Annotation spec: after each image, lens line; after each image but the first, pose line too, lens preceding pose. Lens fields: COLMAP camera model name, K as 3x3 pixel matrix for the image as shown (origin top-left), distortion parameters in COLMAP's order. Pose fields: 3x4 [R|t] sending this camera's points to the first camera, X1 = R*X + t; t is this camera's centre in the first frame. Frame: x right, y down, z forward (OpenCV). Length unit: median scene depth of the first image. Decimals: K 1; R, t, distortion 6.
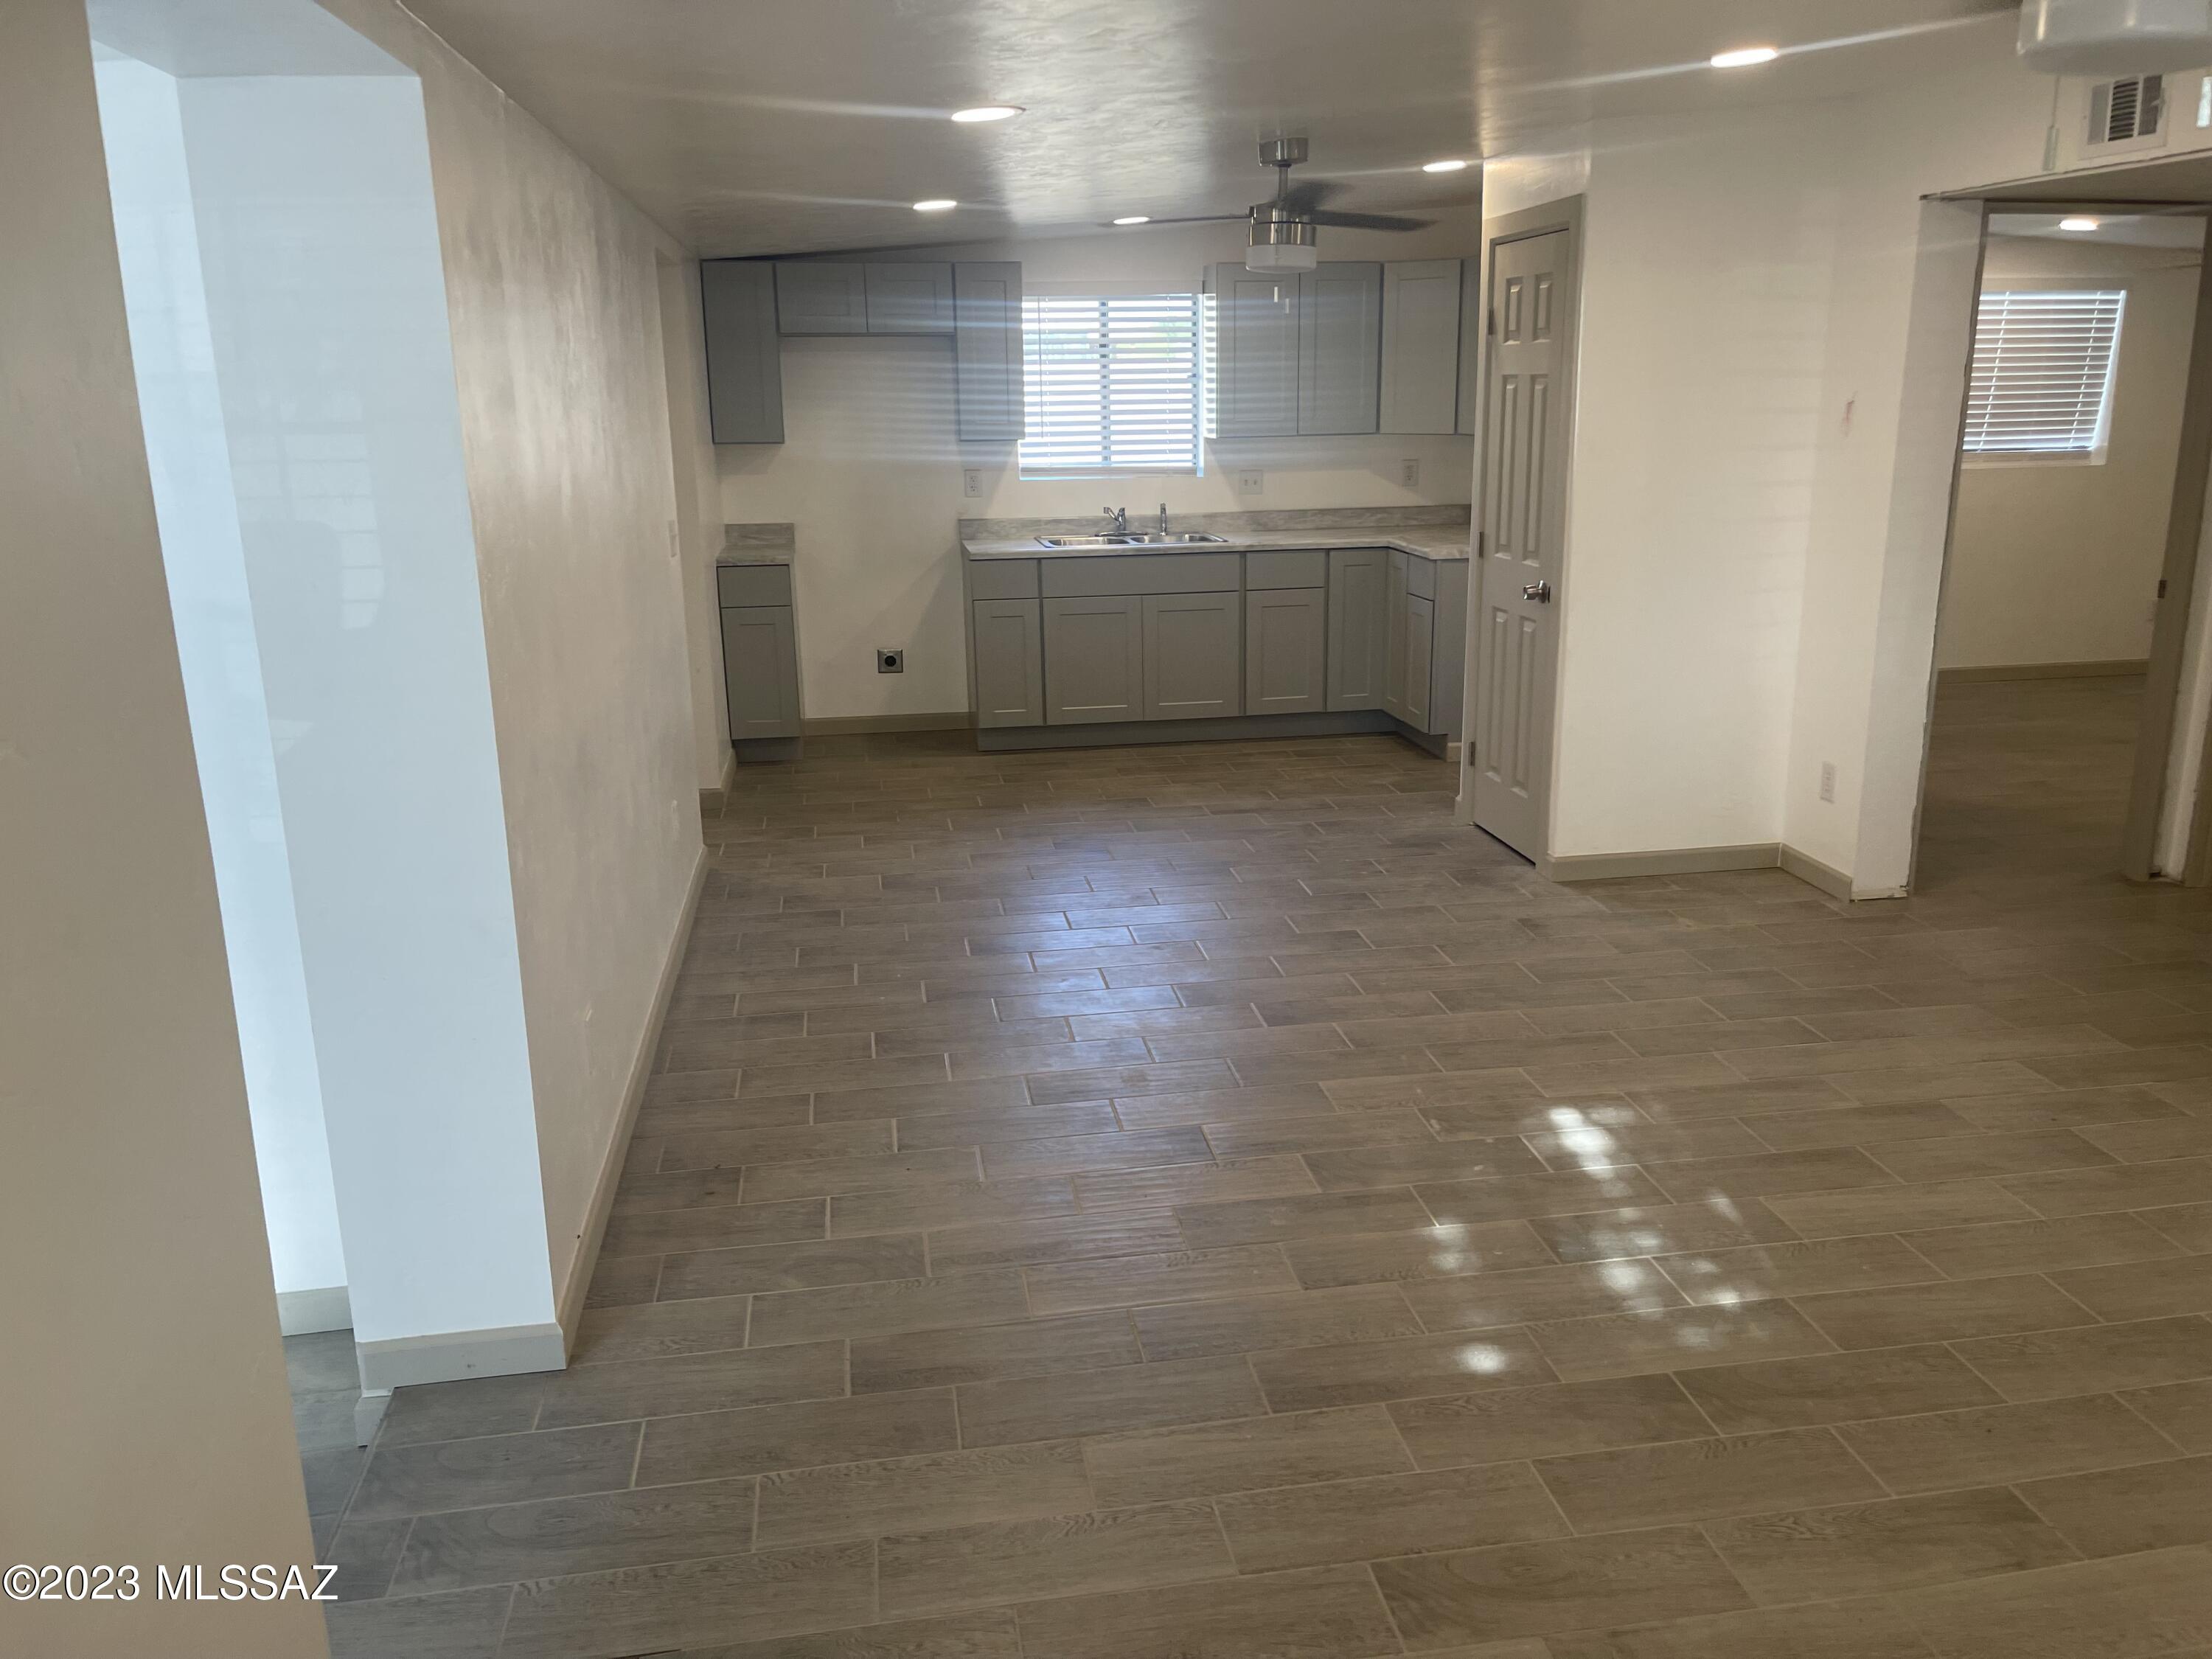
lens RADIAL K [[1690.8, 0, 1124.6], [0, 1690.8, 836.2], [0, 0, 1]] dist [0.046882, -0.048411]
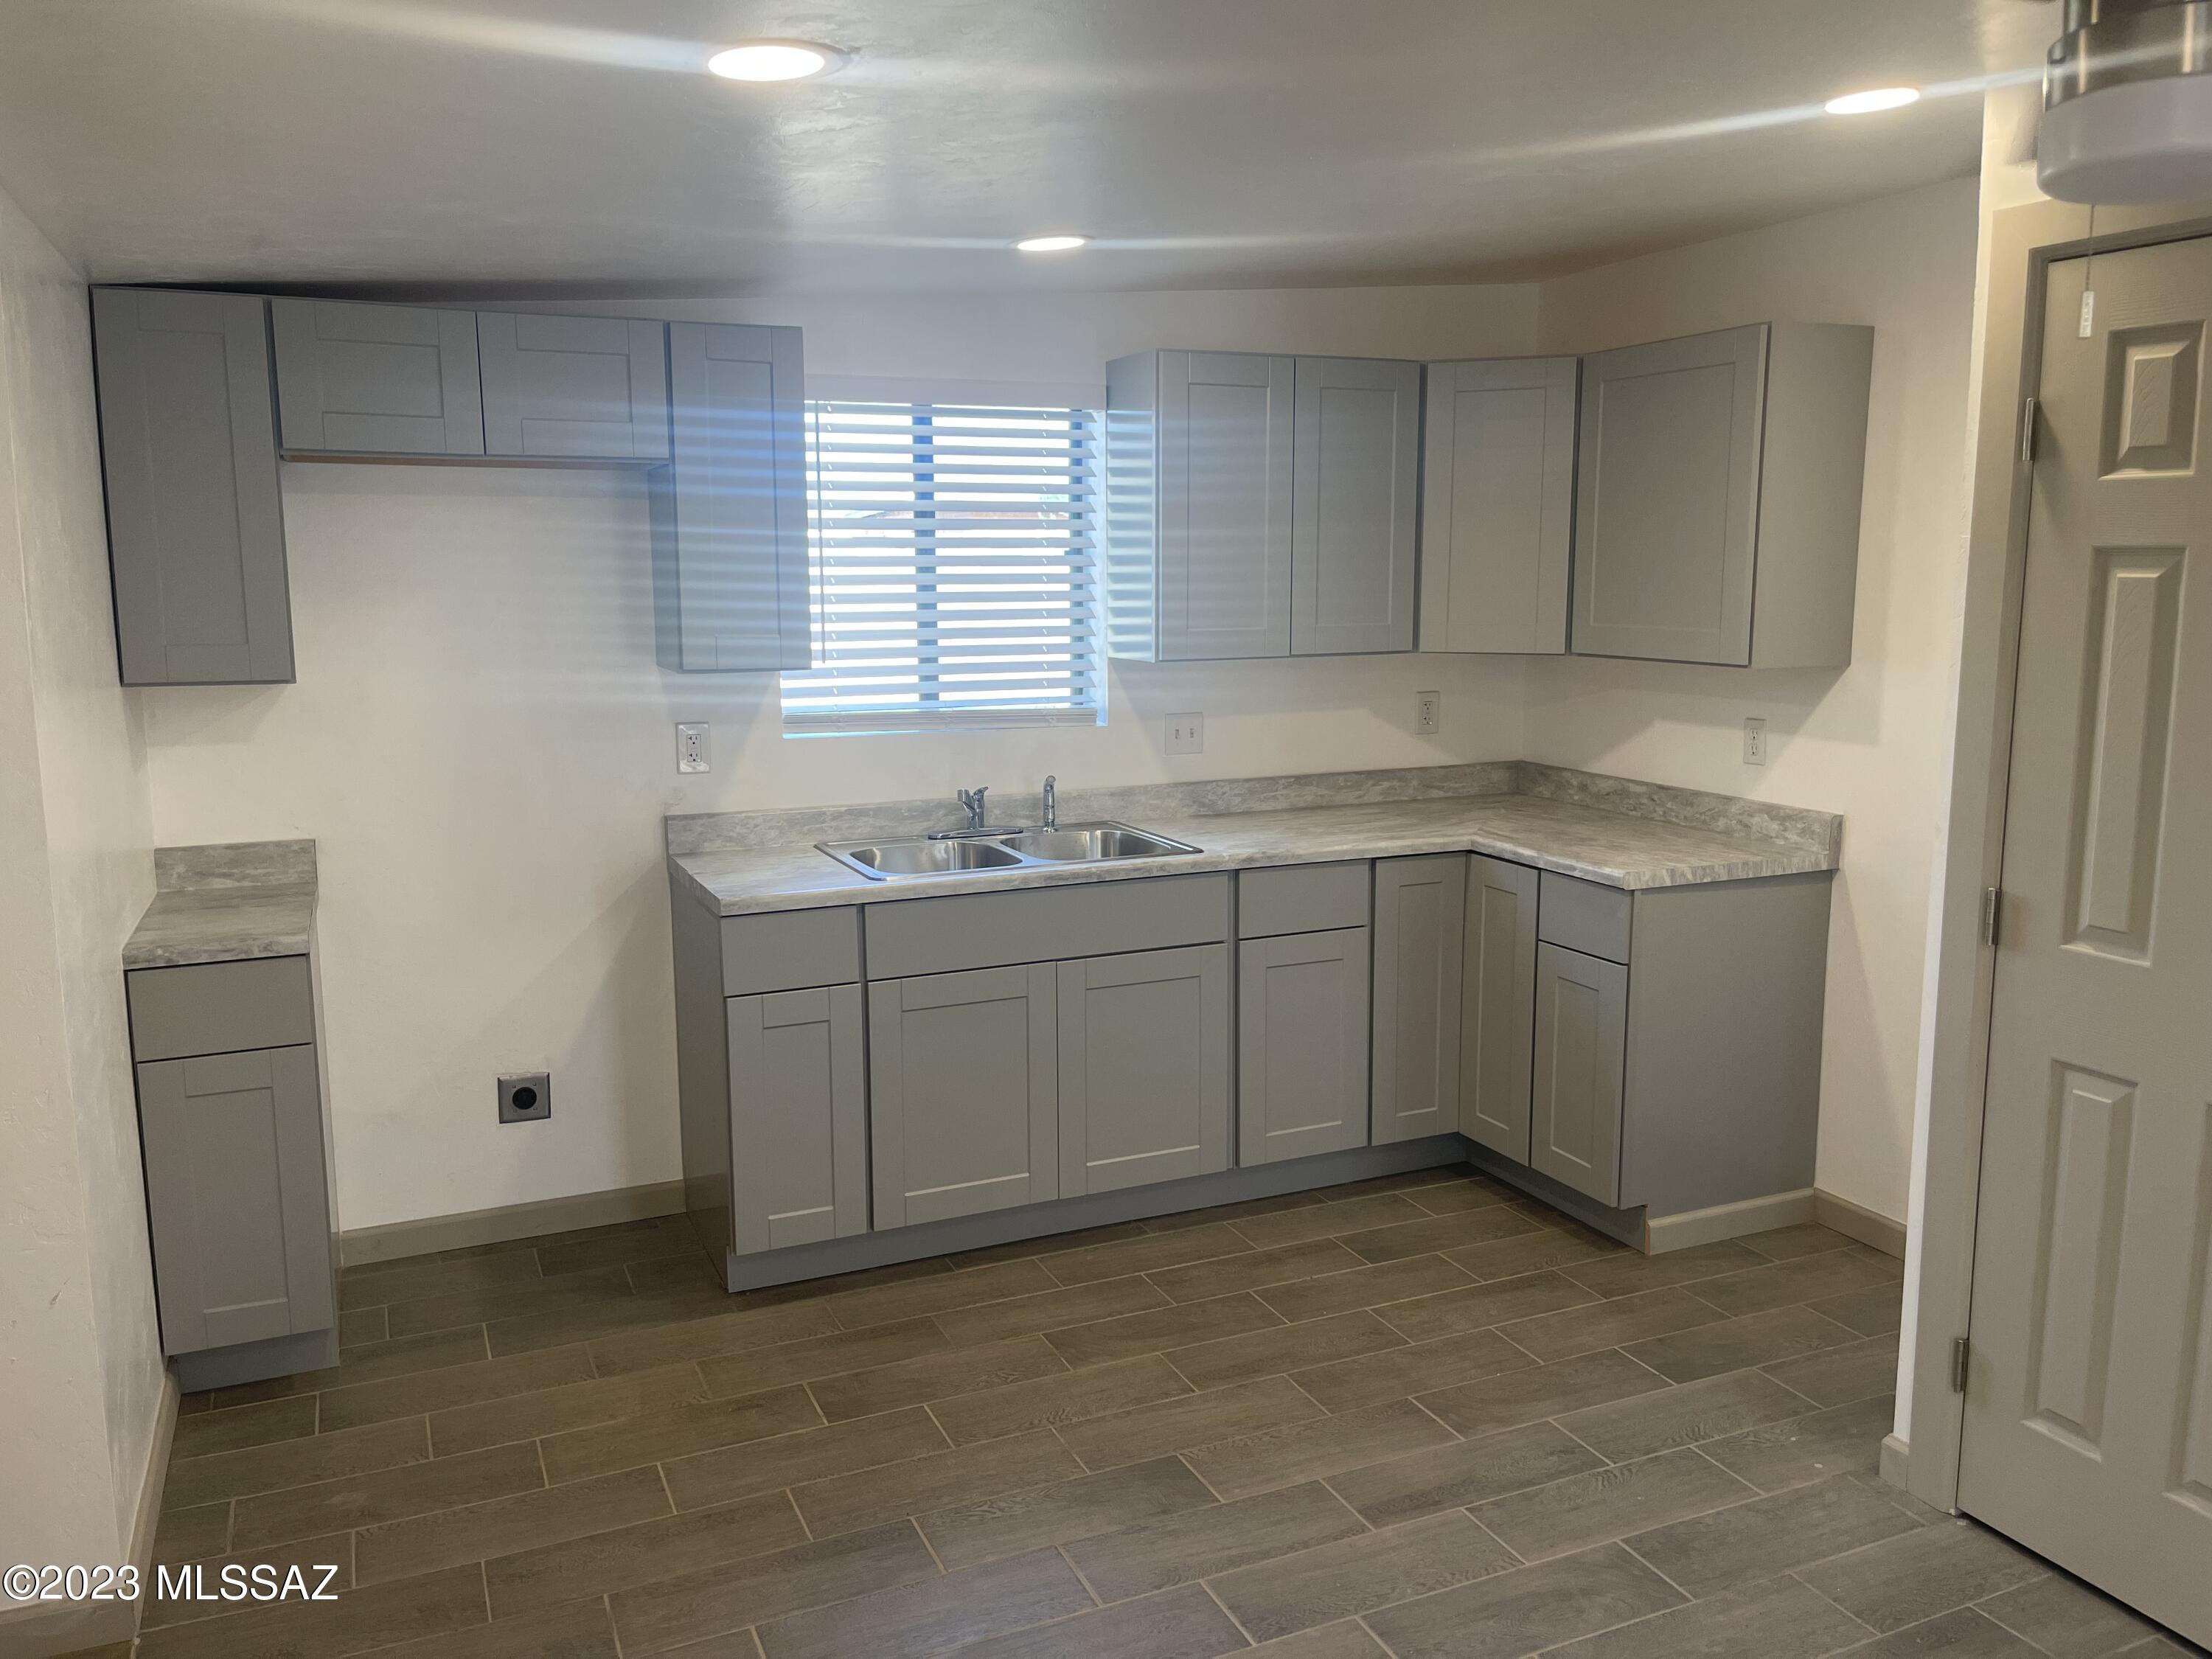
lens RADIAL K [[1690.8, 0, 1107.5], [0, 1690.8, 812.9], [0, 0, 1]] dist [0.046882, -0.048411]
pose [[0.967613, -0.028301, 0.250848, -0.100366], [0.057459, 0.992304, -0.109687, -0.128034], [-0.245813, 0.120548, 0.961792, 0.487523]]
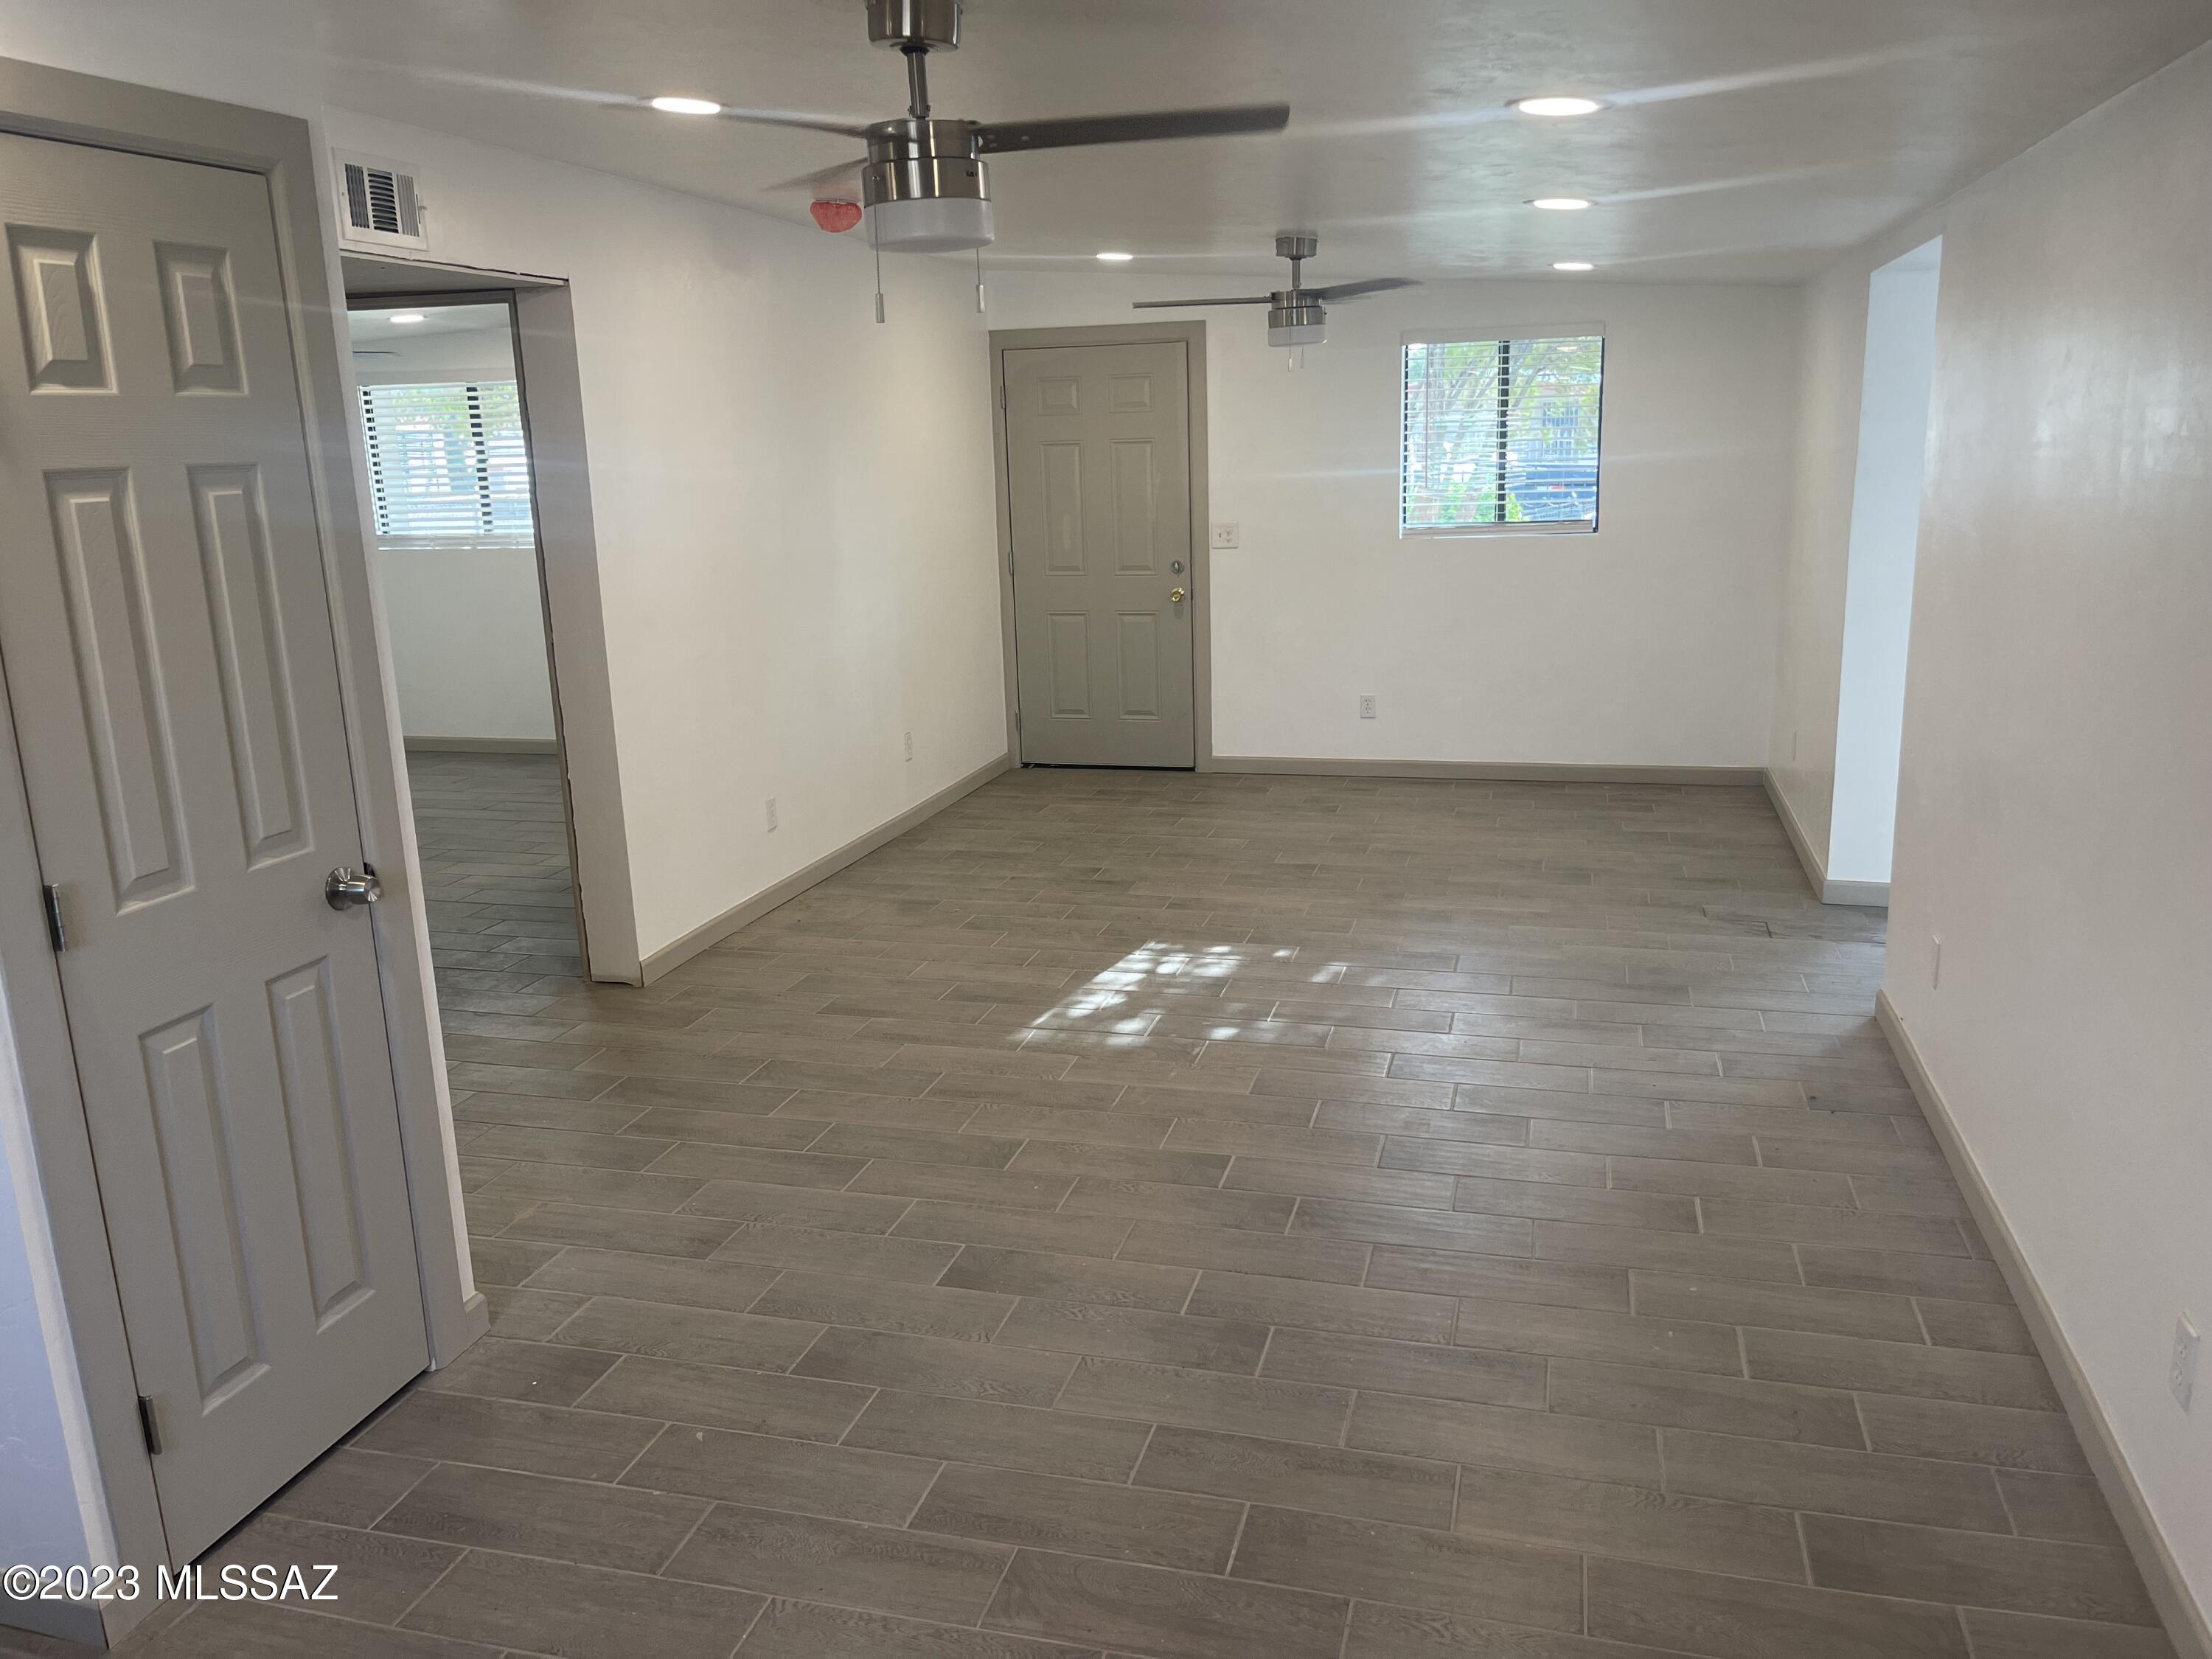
lens RADIAL K [[1690.8, 0, 1119.2], [0, 1690.8, 837.4], [0, 0, 1]] dist [0.046882, -0.048411]
pose [[-0.911242, -0.057150, 0.407888, -0.122901], [0.146145, 0.881021, 0.449937, -0.253761], [-0.385072, 0.469612, -0.794471, 0.943110]]
